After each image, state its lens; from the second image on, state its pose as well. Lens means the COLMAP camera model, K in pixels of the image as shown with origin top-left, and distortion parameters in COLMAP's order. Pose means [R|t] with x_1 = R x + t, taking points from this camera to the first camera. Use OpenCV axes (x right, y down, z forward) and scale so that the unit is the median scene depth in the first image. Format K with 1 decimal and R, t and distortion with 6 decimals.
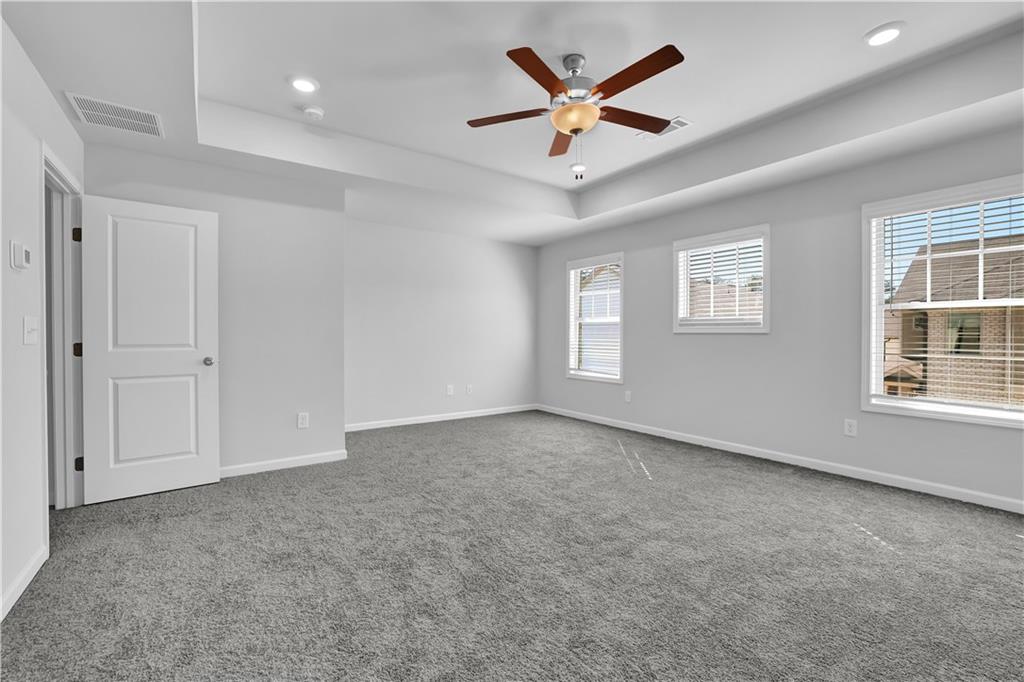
lens RADIAL K [[437.6, 0, 508.8], [0, 437.6, 335.7], [0, 0, 1]] dist [-0.041813, 0.012257]
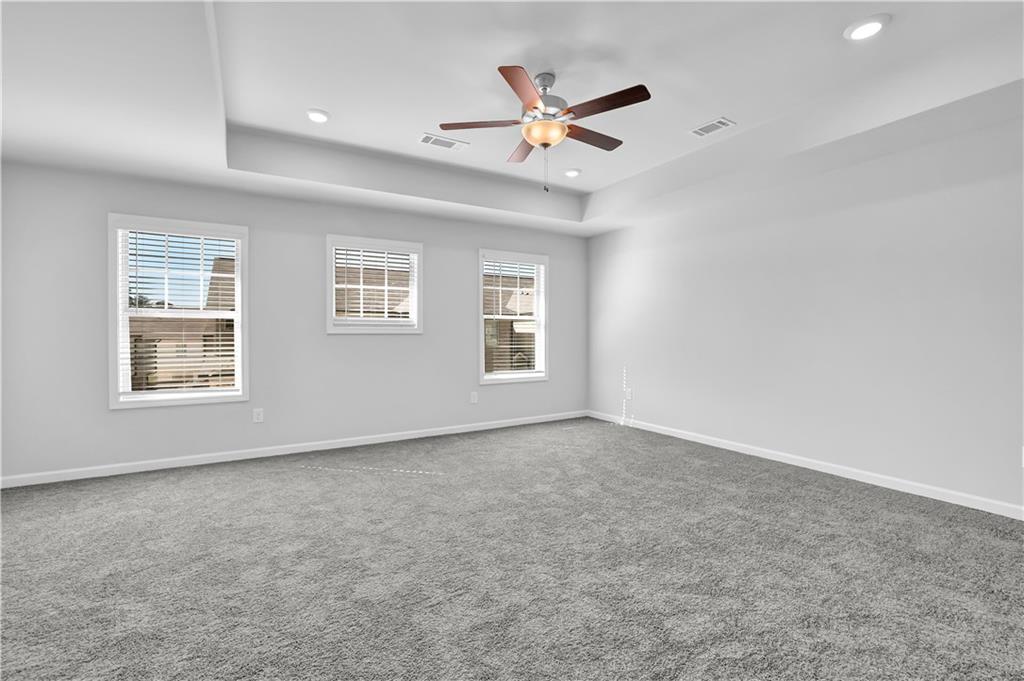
lens RADIAL K [[437.6, 0, 510.1], [0, 437.6, 350.3], [0, 0, 1]] dist [-0.041813, 0.012257]
pose [[0.088130, -0.043041, 0.995179, -0.629422], [-0.000508, 0.999064, 0.043254, -0.014107], [-0.996109, -0.004317, 0.088025, 0.673625]]
